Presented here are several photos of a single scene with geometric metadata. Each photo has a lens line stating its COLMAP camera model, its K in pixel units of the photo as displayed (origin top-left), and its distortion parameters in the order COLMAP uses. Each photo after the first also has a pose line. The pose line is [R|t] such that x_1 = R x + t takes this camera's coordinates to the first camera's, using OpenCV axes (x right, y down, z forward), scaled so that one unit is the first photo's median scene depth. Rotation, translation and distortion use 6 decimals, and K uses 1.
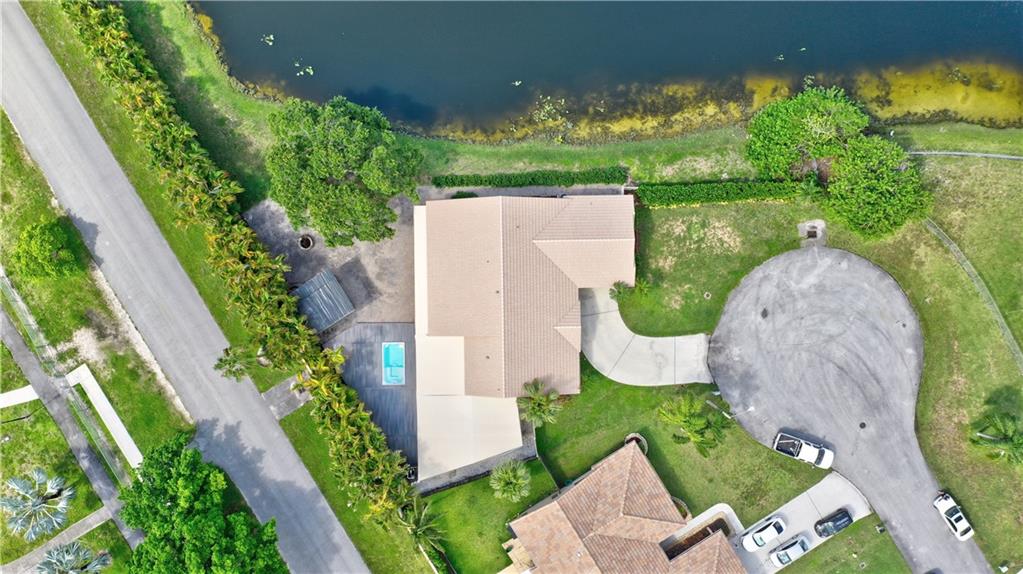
lens RADIAL K [[838.8, 0, 509.8], [0, 838.8, 285.1], [0, 0, 1]] dist [-0.036970, -0.001138]
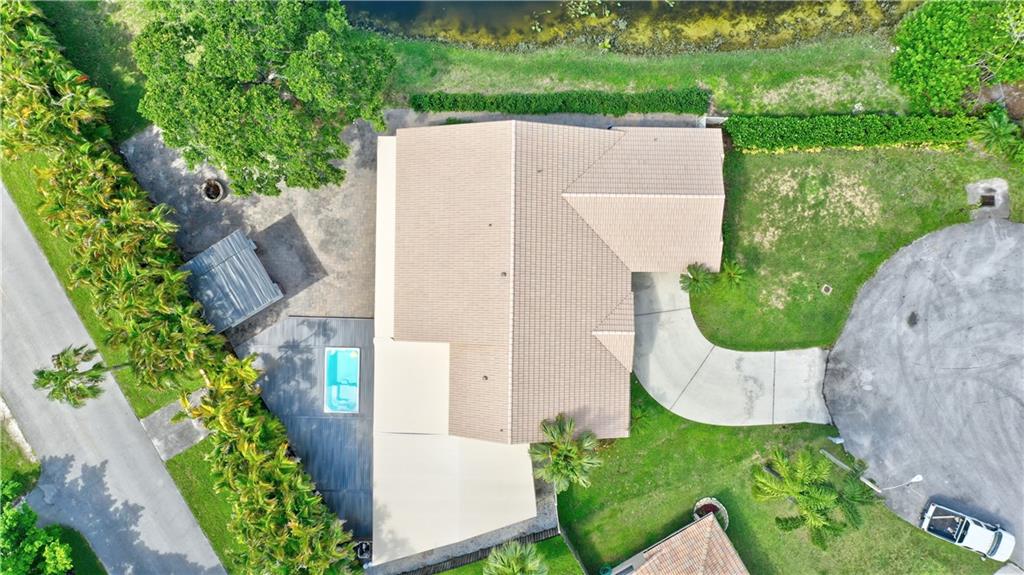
lens RADIAL K [[839.7, 0, 511.1], [0, 839.7, 290.8], [0, 0, 1]] dist [-0.036970, -0.001138]
pose [[0.999469, 0.028692, -0.015458, 0.000543], [-0.028378, 0.999395, 0.020132, 0.007361], [0.016026, -0.019683, 0.999678, 0.351662]]
